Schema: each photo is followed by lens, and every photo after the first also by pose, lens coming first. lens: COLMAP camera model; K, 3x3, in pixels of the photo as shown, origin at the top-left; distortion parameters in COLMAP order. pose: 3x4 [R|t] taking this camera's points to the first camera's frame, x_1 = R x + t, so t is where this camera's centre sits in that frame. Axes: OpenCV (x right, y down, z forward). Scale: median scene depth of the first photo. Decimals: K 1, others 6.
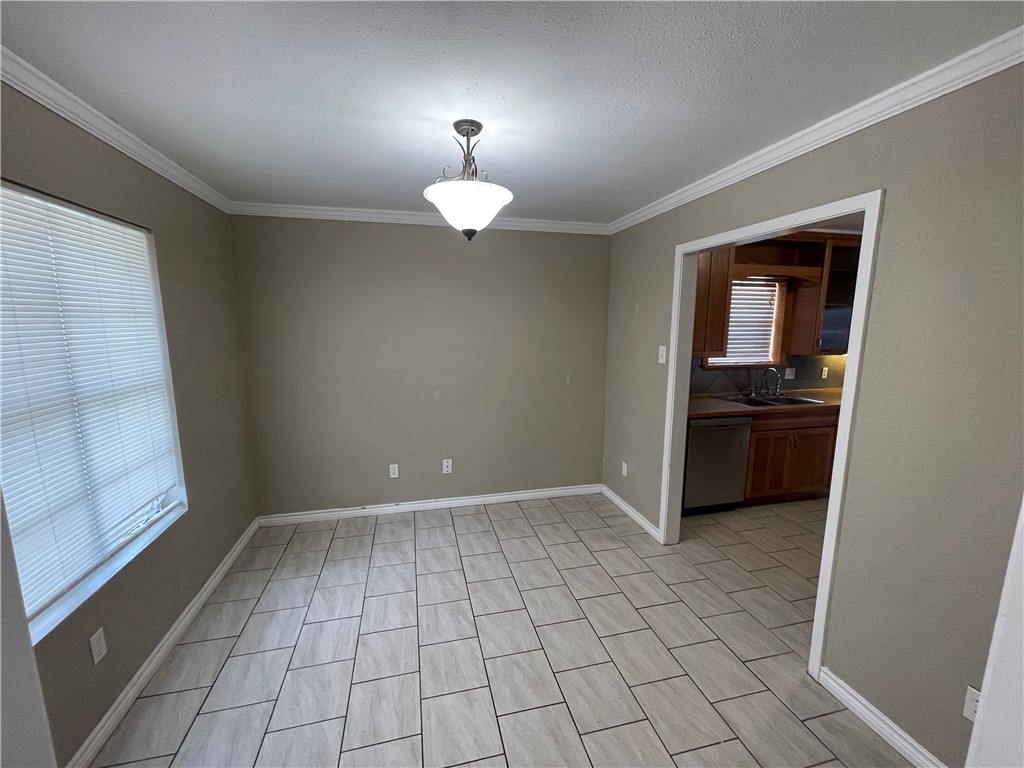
lens RADIAL K [[413.1, 0, 509.5], [0, 413.1, 386.0], [0, 0, 1]] dist [-0.000596, -0.000084]
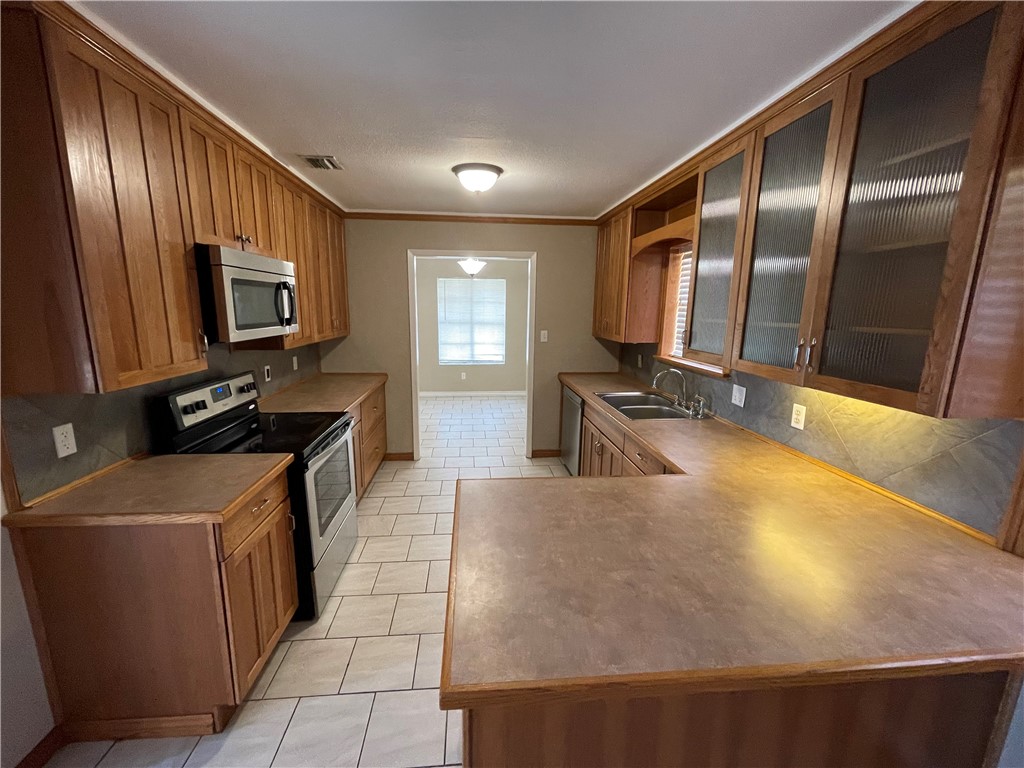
lens RADIAL K [[413.1, 0, 509.0], [0, 413.1, 384.3], [0, 0, 1]] dist [-0.000596, -0.000084]
pose [[-0.139560, 0.177683, -0.974142, 1.432011], [-0.163474, 0.966136, 0.199643, -0.119993], [0.976626, 0.187109, -0.105787, 0.843236]]
